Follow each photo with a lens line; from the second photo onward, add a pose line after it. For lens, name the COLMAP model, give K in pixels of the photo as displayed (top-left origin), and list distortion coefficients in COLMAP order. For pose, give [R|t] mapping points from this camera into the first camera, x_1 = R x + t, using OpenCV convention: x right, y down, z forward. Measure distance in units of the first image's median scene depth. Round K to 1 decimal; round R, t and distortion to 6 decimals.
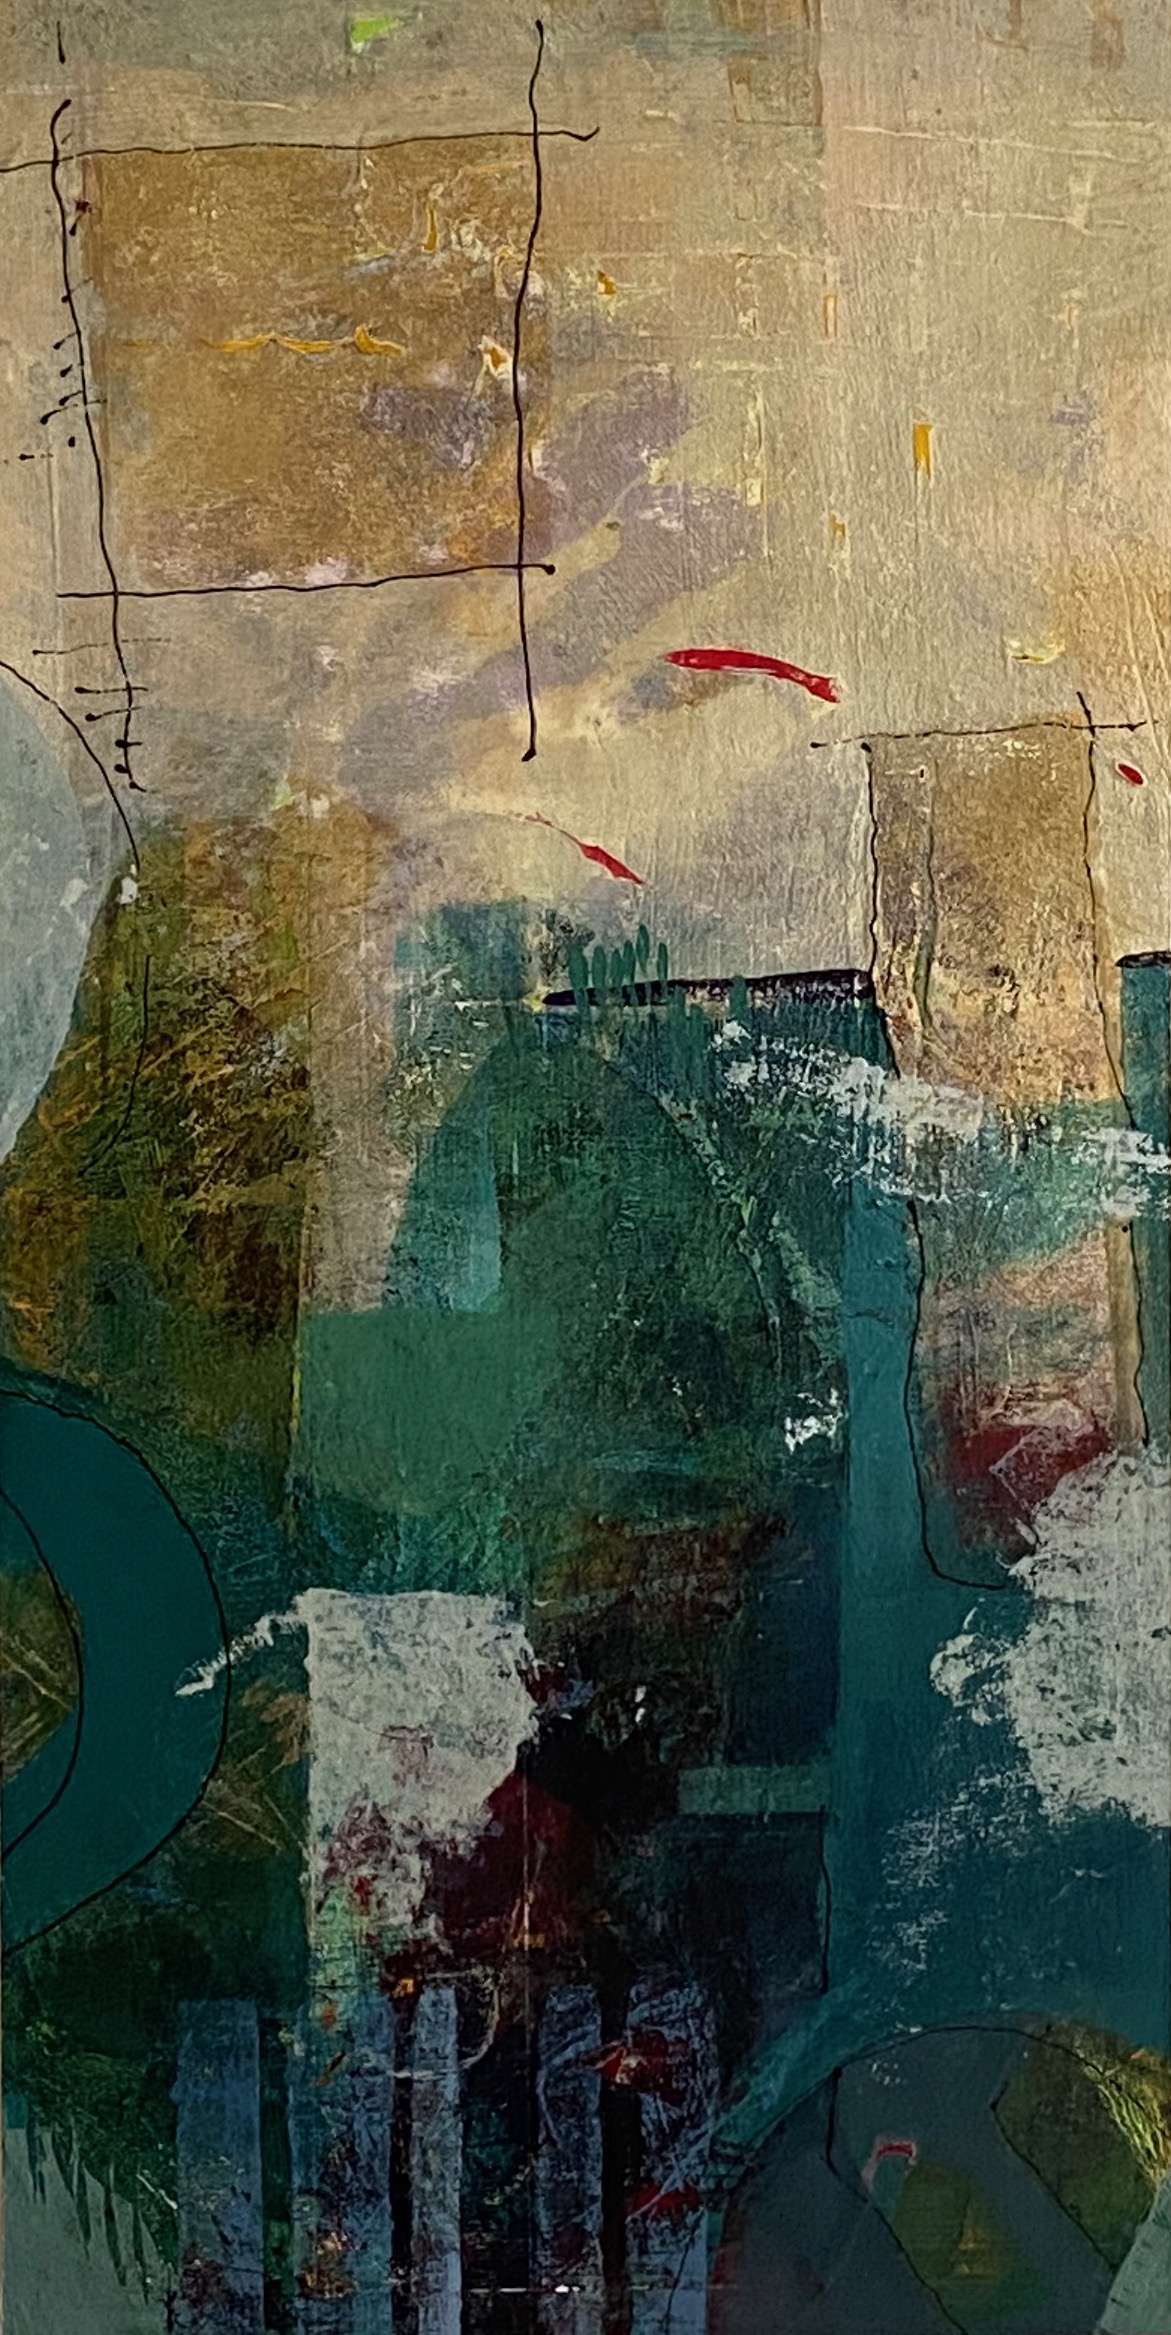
lens RADIAL K [[2491.3, 0, 585.2], [0, 2491.3, 1164.0], [0, 0, 1]] dist [0.032571, 0.000000]
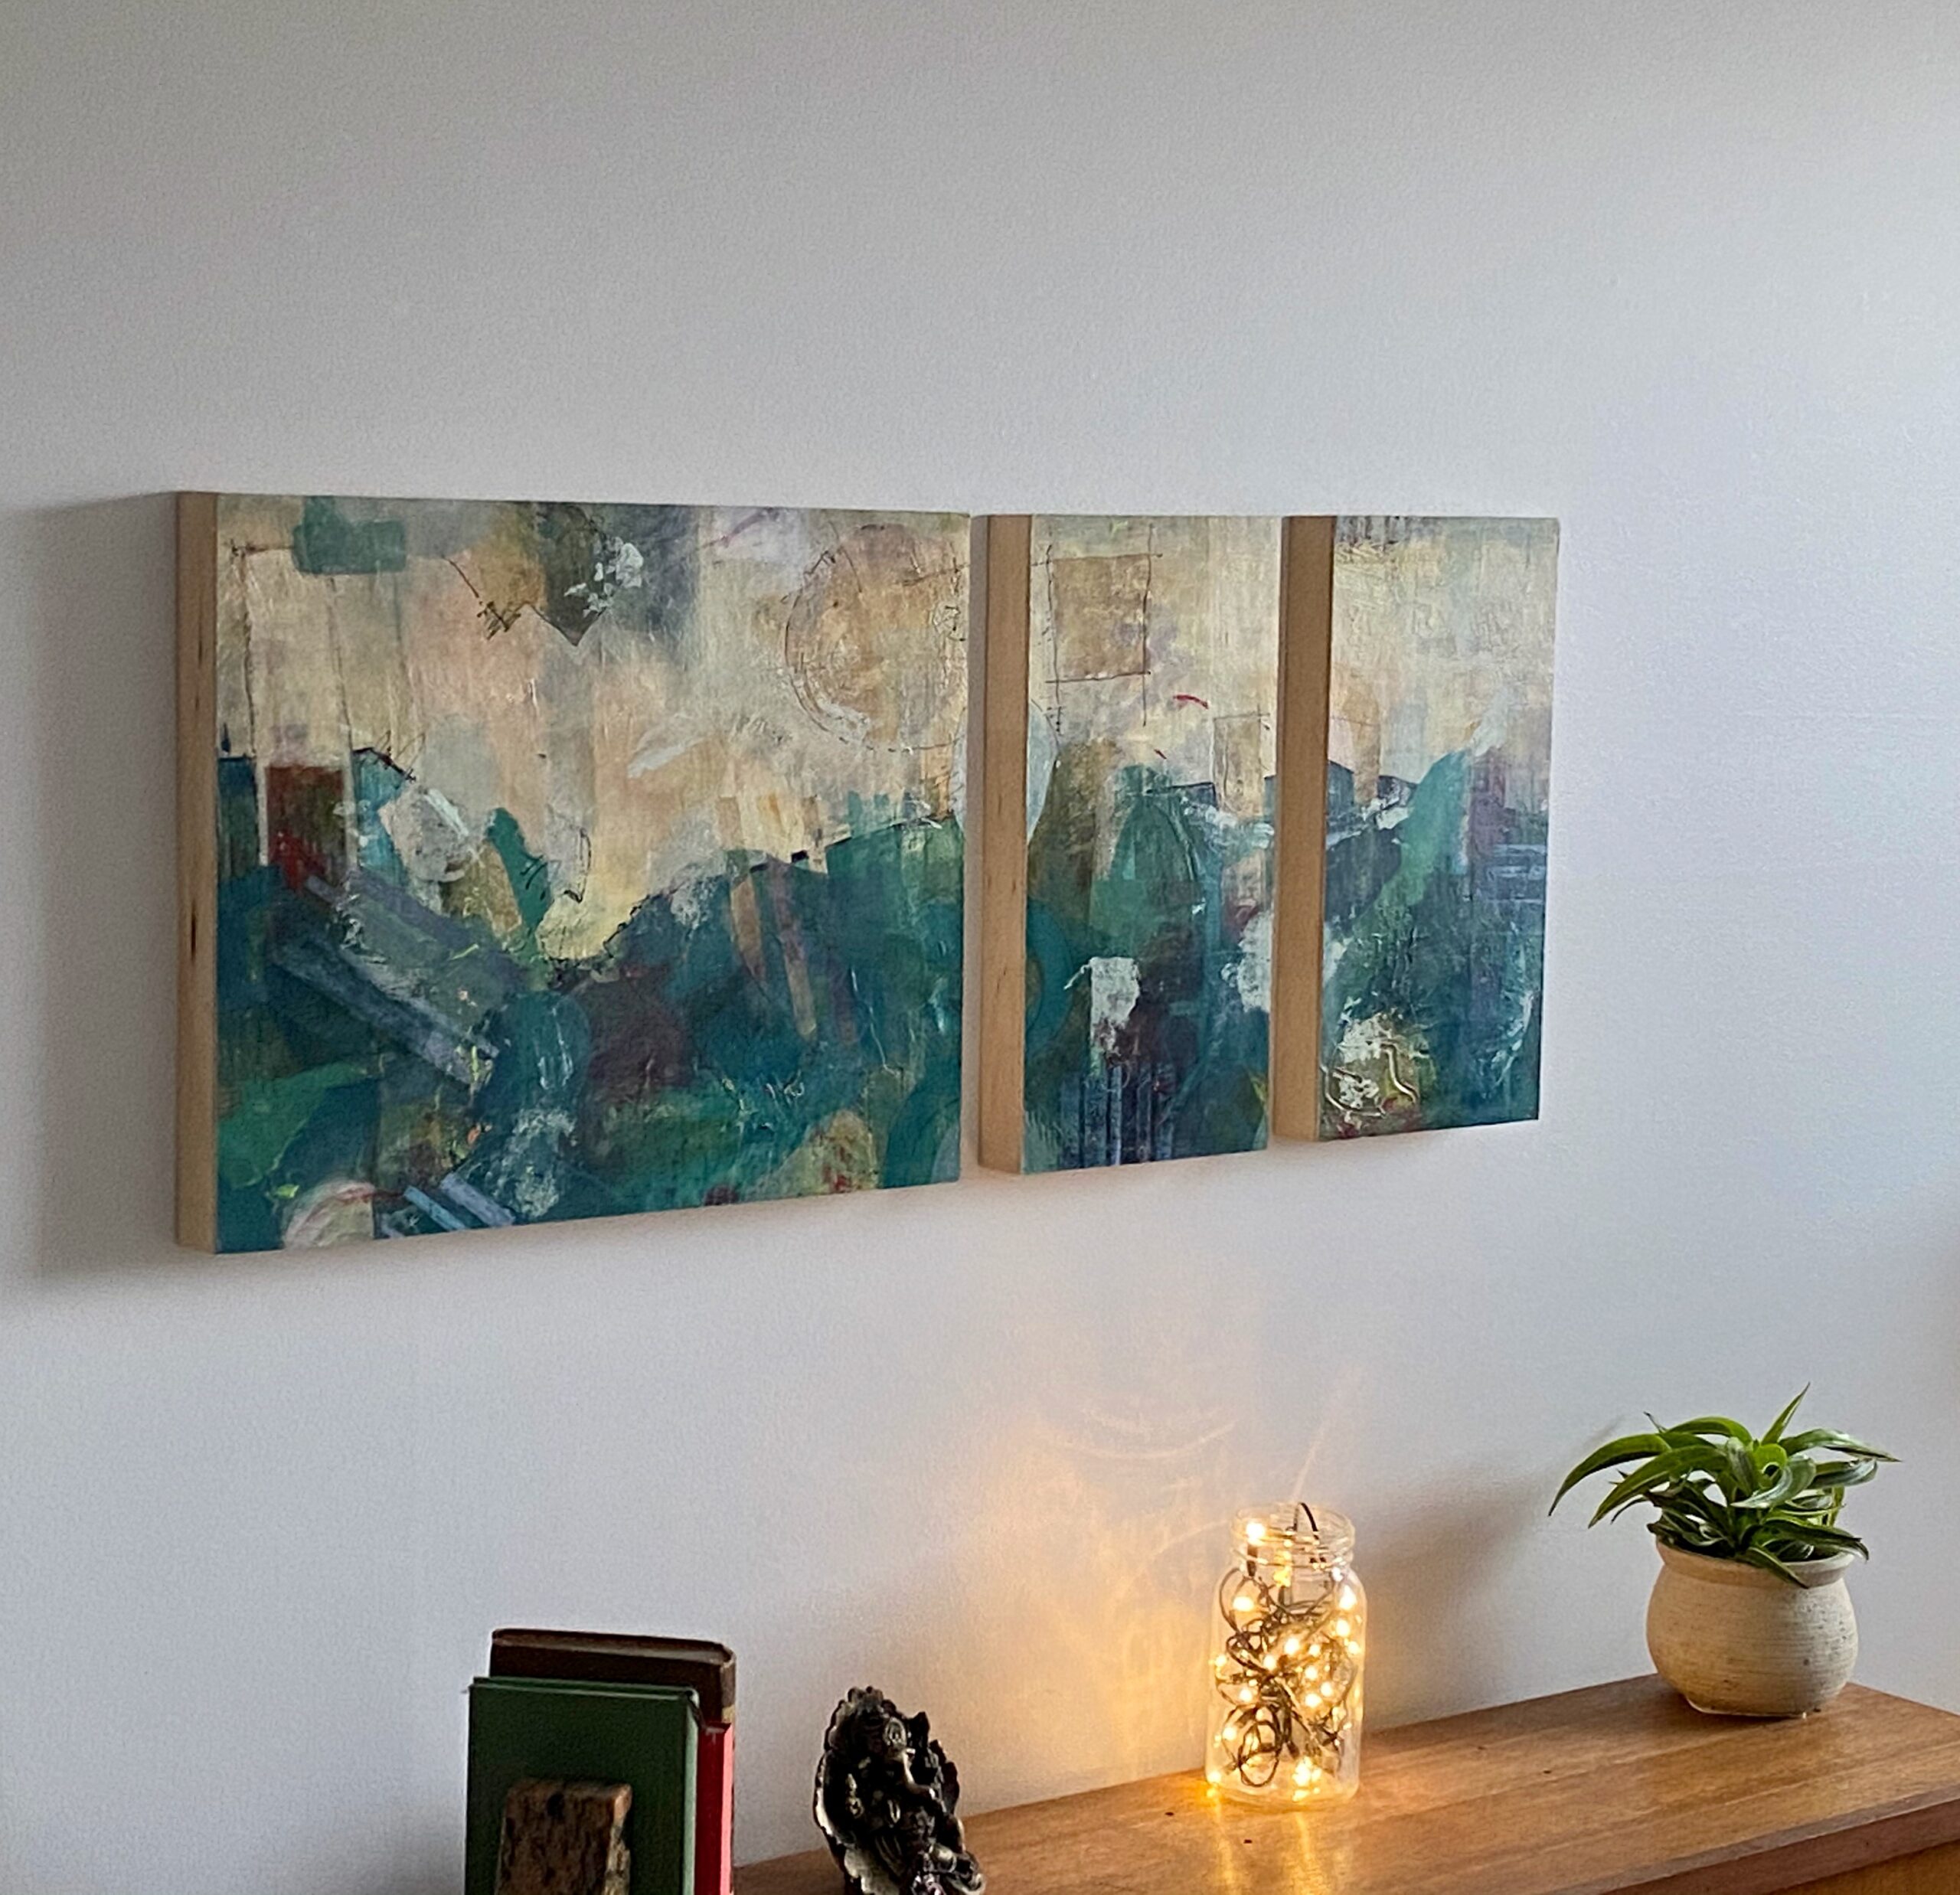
lens RADIAL K [[3705.8, 0, 980.0], [0, 3705.8, 949.1], [0, 0, 1]] dist [0.076338, 0.000000]
pose [[0.809729, -0.041830, 0.585311, -3.348248], [-0.002745, 0.997175, 0.075061, -0.240125], [-0.586798, -0.062386, 0.807327, -3.193226]]
